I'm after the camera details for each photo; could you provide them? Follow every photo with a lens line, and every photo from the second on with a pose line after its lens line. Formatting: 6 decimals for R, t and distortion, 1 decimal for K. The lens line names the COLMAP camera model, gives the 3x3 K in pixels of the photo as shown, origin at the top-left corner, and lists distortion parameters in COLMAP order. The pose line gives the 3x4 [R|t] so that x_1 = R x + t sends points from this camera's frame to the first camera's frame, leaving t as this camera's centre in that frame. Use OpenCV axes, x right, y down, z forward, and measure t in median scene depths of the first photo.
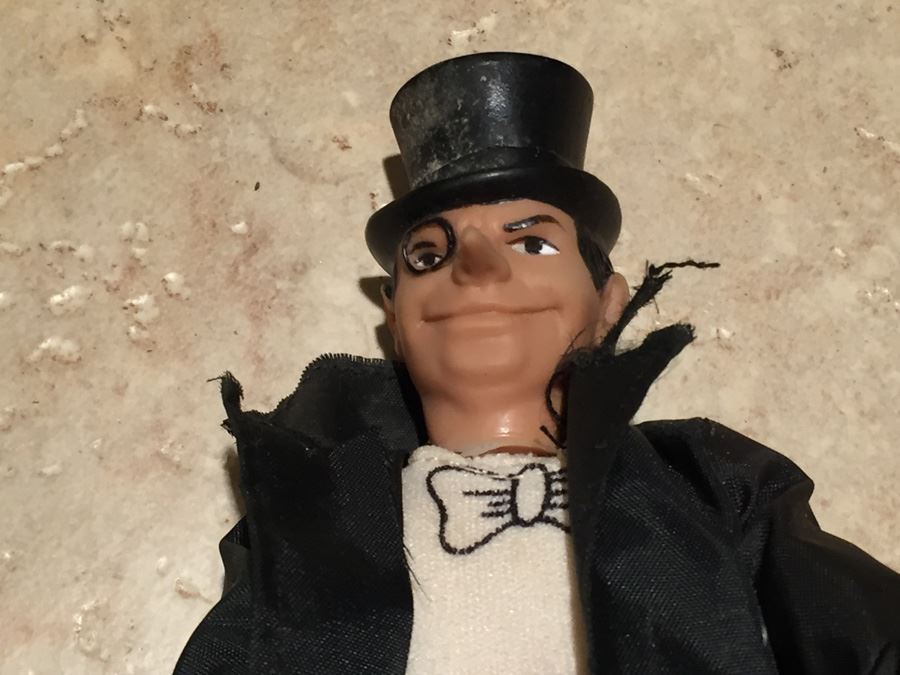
lens RADIAL K [[1732.7, 0, 448.0], [0, 1732.7, 335.8], [0, 0, 1]] dist [0.062977, 0.000000]
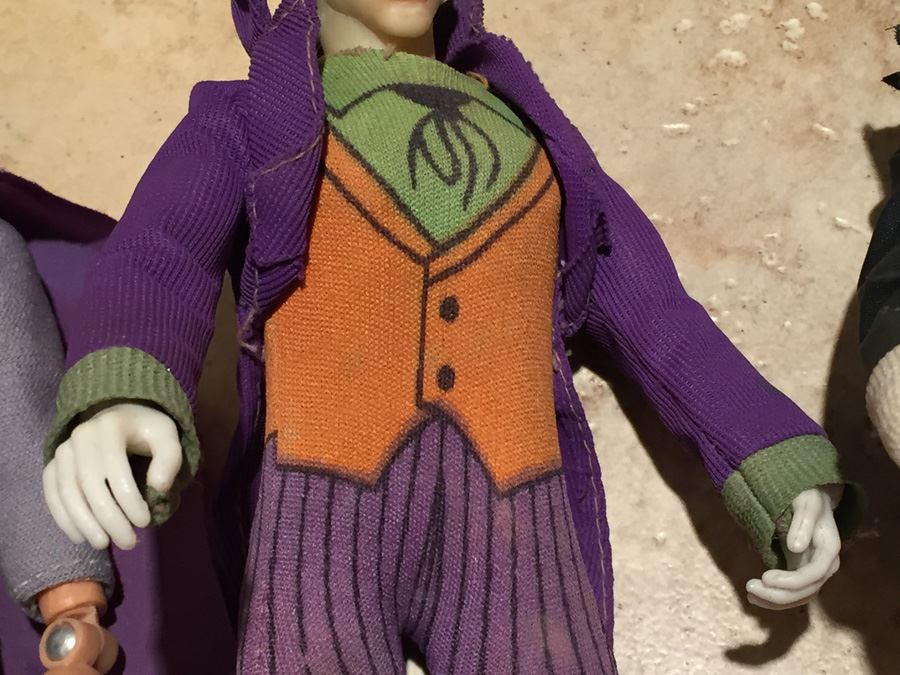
lens RADIAL K [[1732.7, 0, 447.0], [0, 1732.7, 336.1], [0, 0, 1]] dist [0.062977, 0.000000]
pose [[0.986728, -0.002540, -0.162364, -0.224713], [-0.008169, 0.997835, -0.065255, 0.309288], [0.162178, 0.065715, 0.984571, -0.319101]]
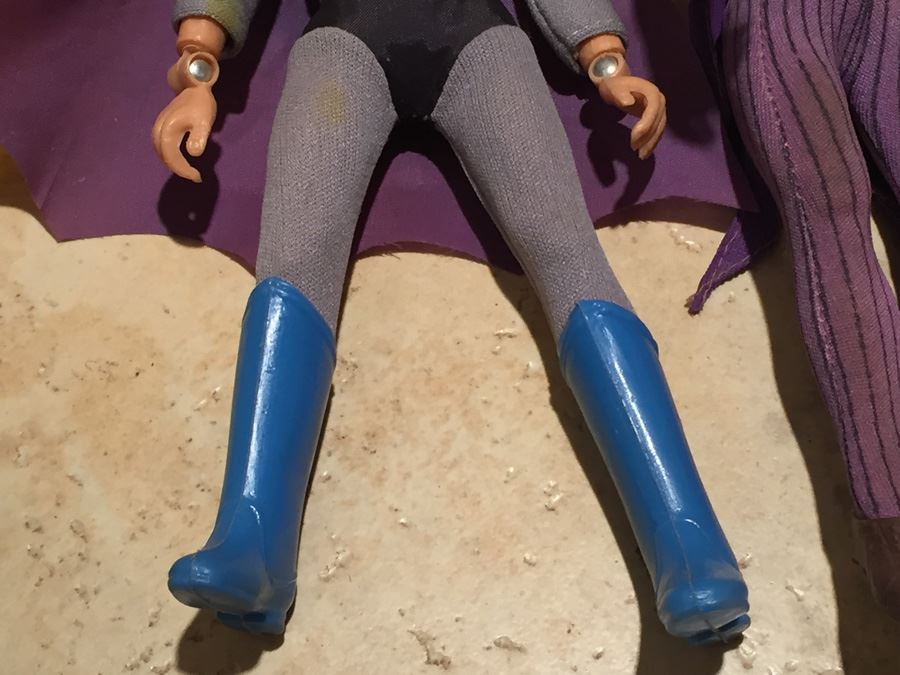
lens RADIAL K [[1732.7, 0, 449.3], [0, 1732.7, 344.8], [0, 0, 1]] dist [0.062977, 0.000000]
pose [[0.994113, 0.028405, -0.104557, -0.615351], [-0.044871, 0.986310, -0.158678, 0.946514], [0.098618, 0.162435, 0.981779, -0.802825]]
